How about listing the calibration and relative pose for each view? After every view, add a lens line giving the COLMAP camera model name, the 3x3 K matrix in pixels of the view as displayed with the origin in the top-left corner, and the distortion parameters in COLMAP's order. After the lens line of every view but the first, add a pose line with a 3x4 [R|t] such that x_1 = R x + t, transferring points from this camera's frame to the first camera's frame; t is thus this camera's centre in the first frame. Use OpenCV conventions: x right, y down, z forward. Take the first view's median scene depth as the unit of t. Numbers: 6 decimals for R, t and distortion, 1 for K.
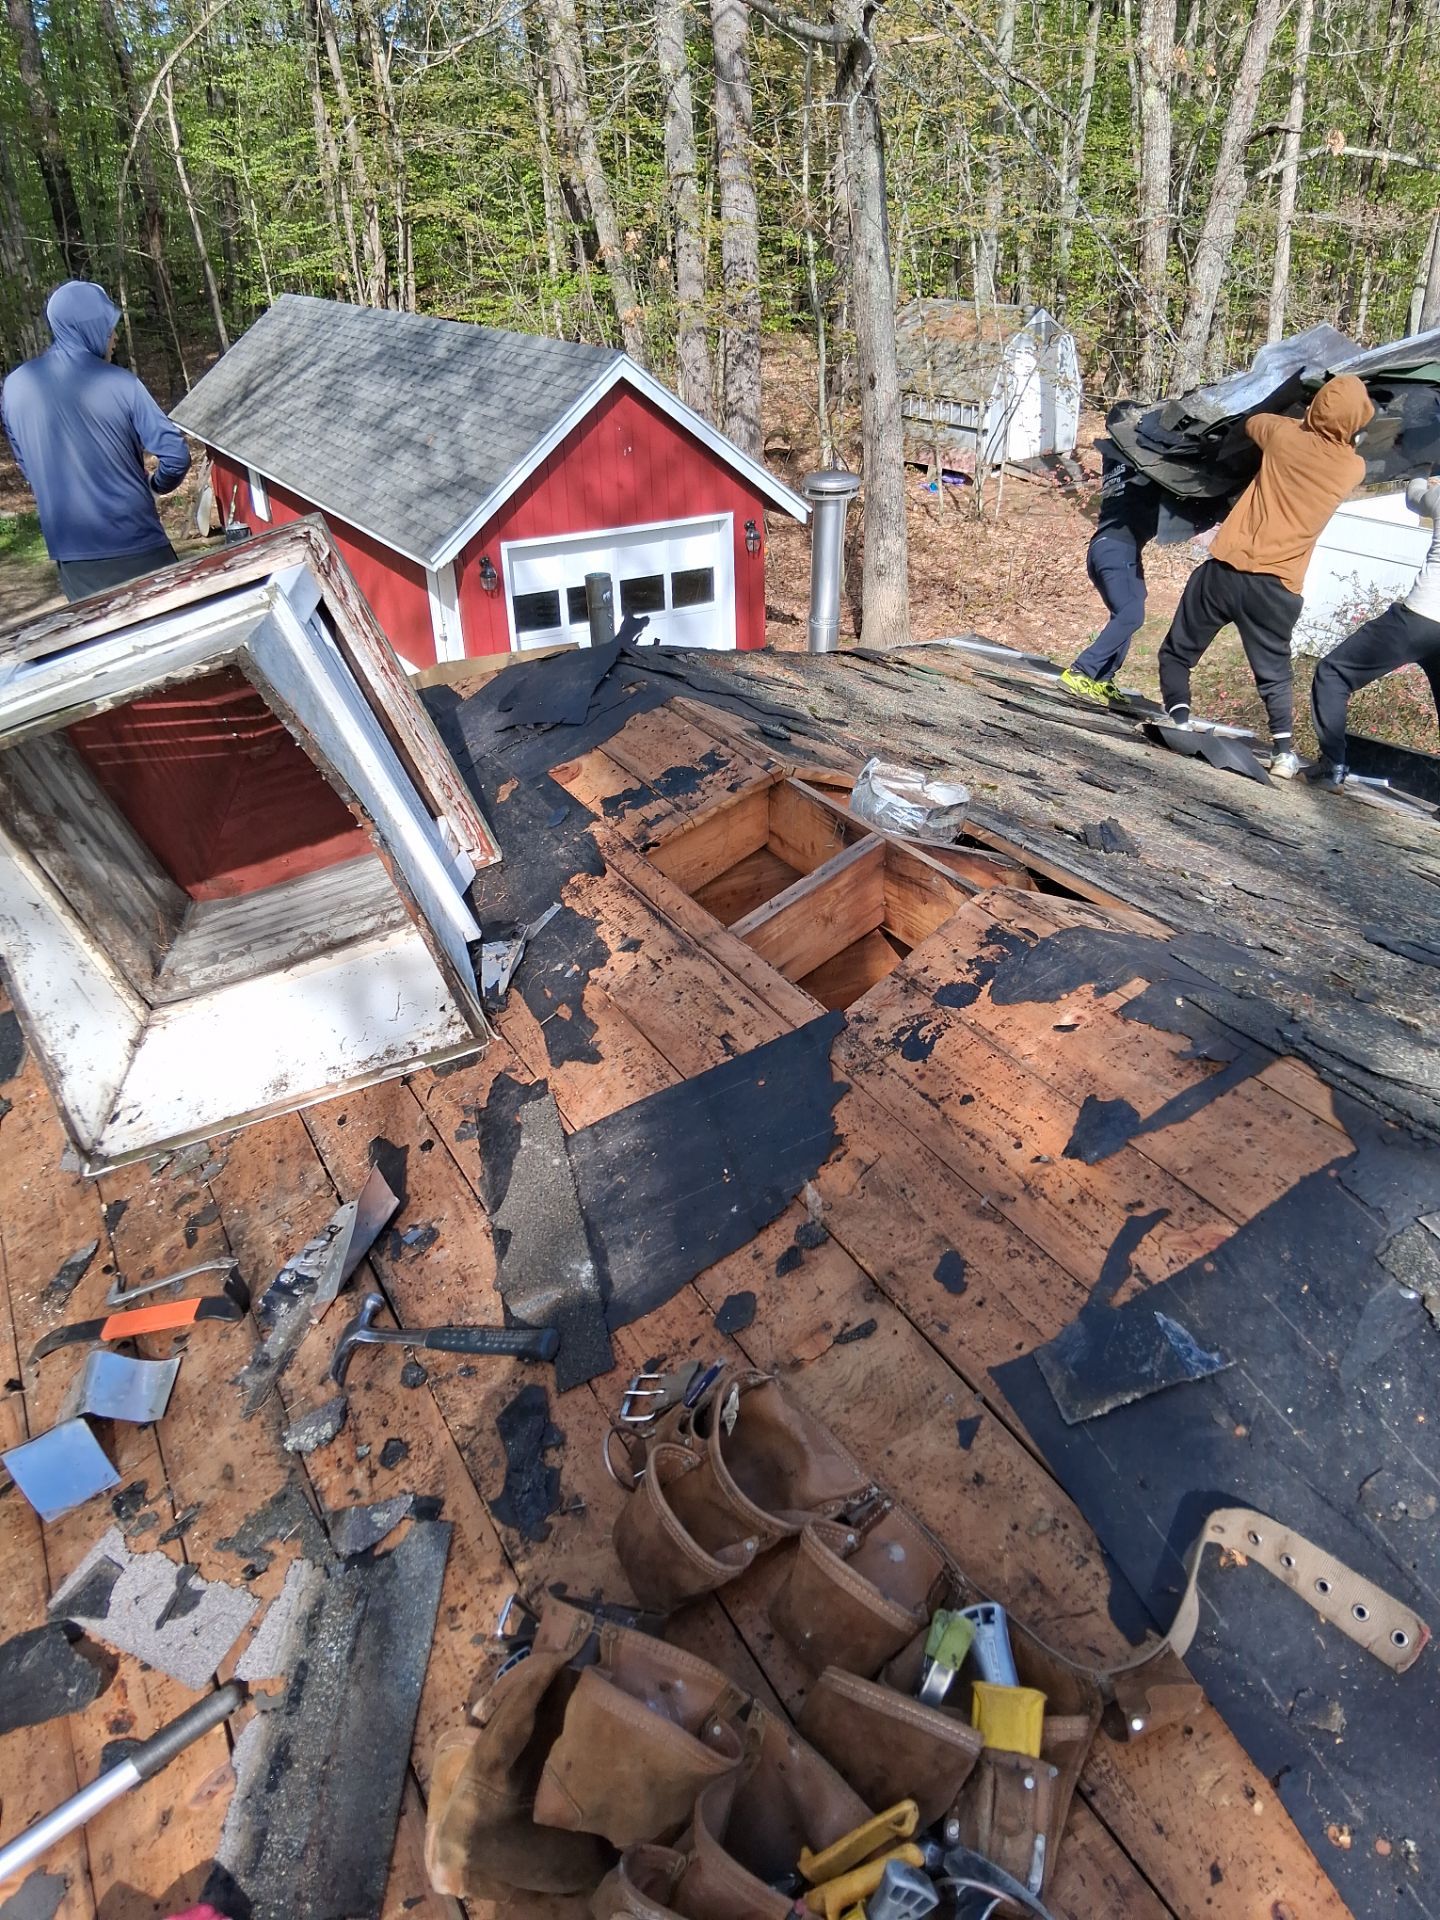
lens RADIAL K [[1413.1, 0, 720.0], [0, 1413.1, 960.0], [0, 0, 1]] dist [0.075043, -0.145459]
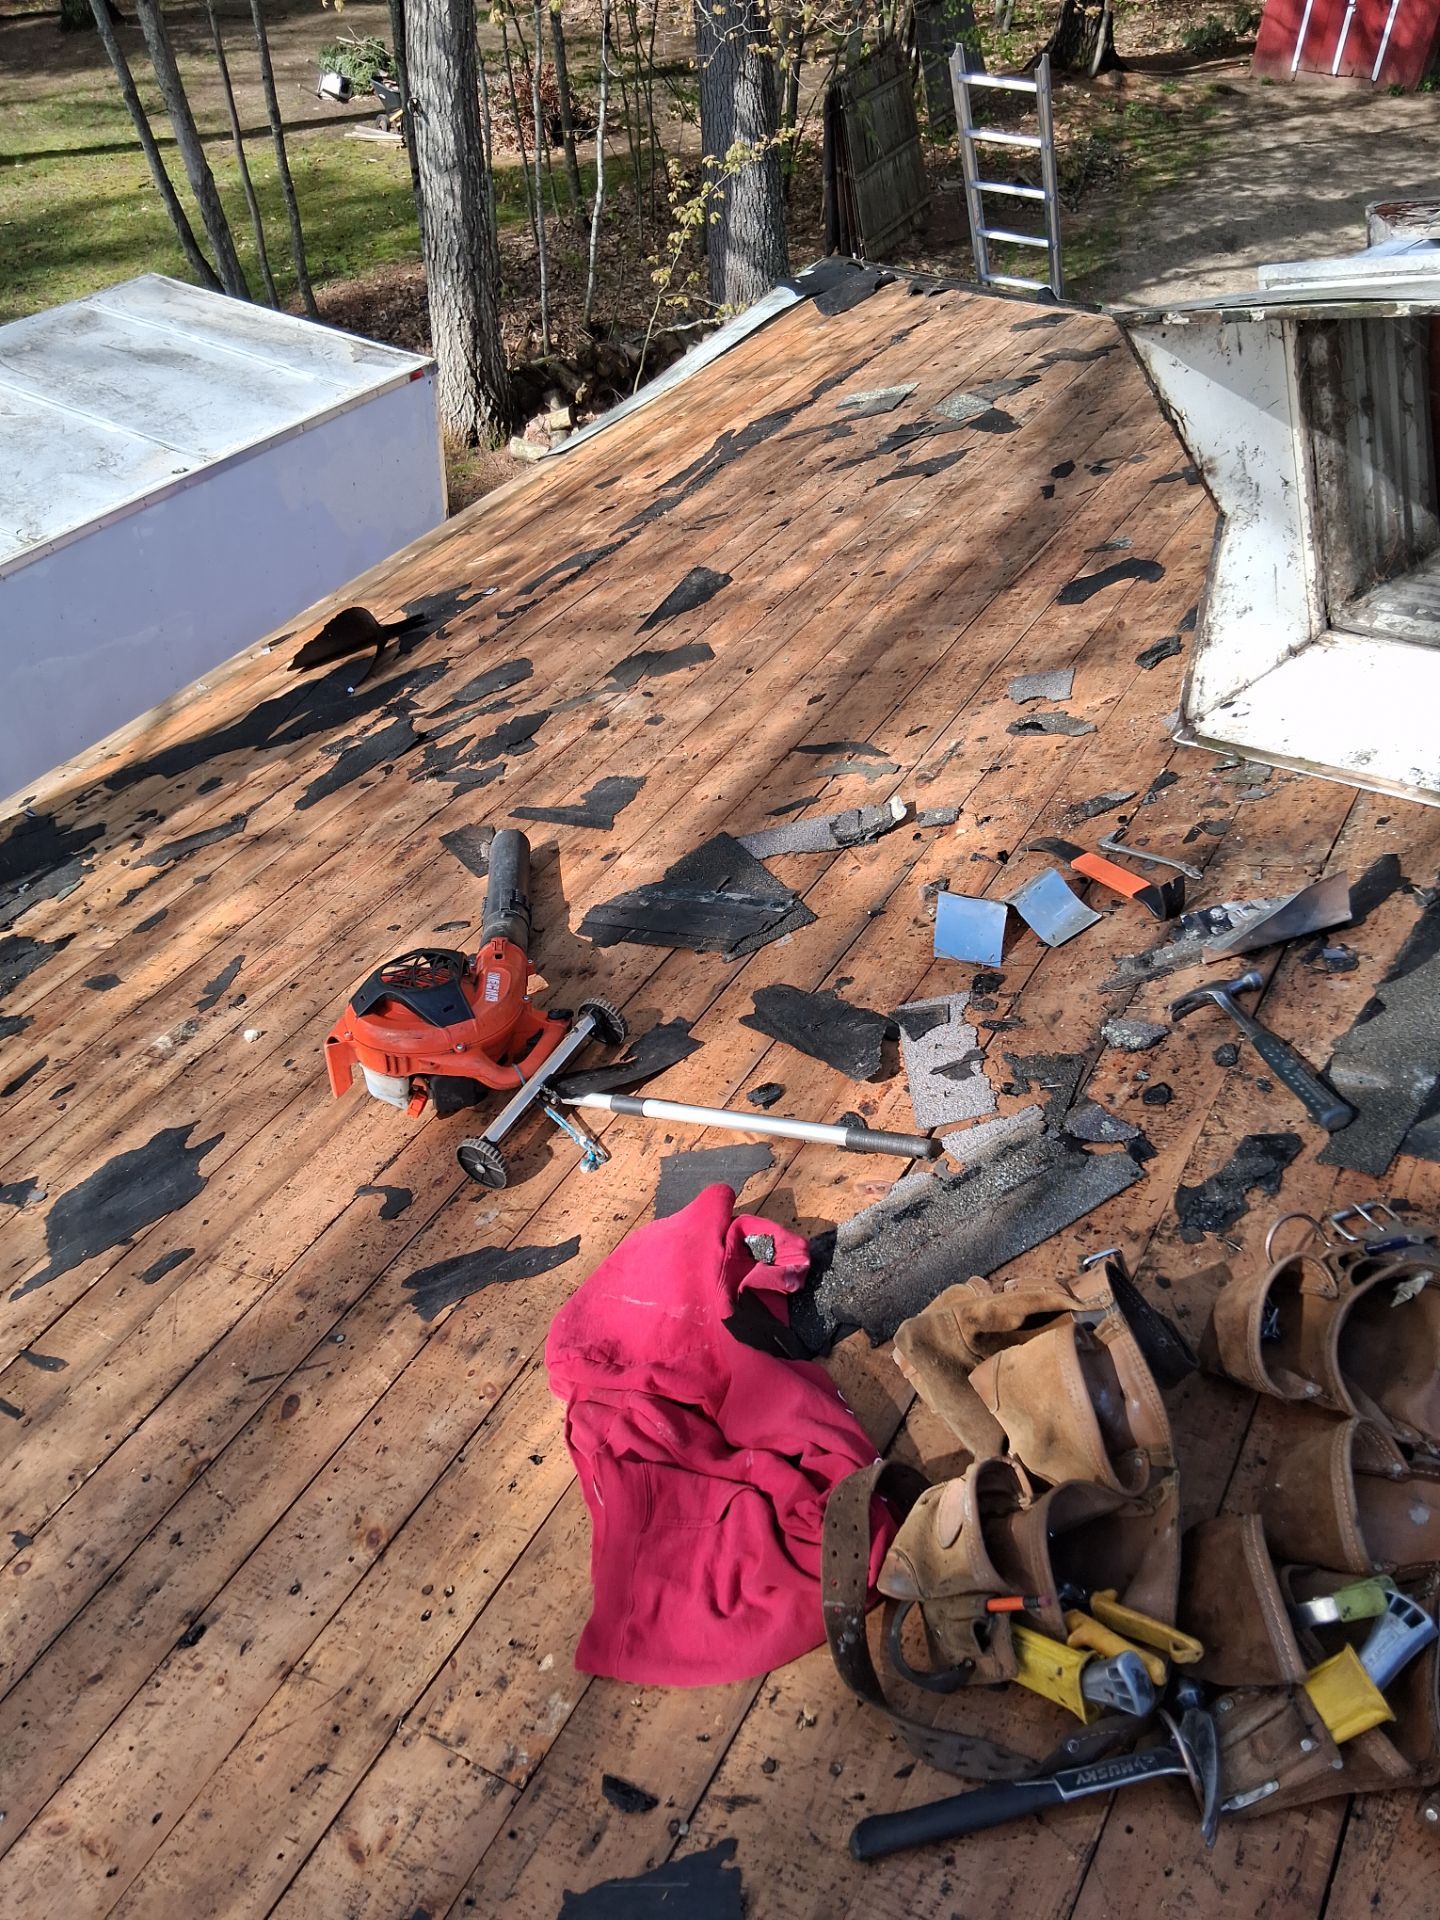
lens RADIAL K [[1413.1, 0, 720.0], [0, 1413.1, 960.0], [0, 0, 1]] dist [0.075043, -0.145459]
pose [[0.523260, 0.599470, -0.605669, 0.177509], [-0.405232, 0.800272, 0.441986, -0.071321], [0.749657, 0.014163, 0.661675, 0.040923]]
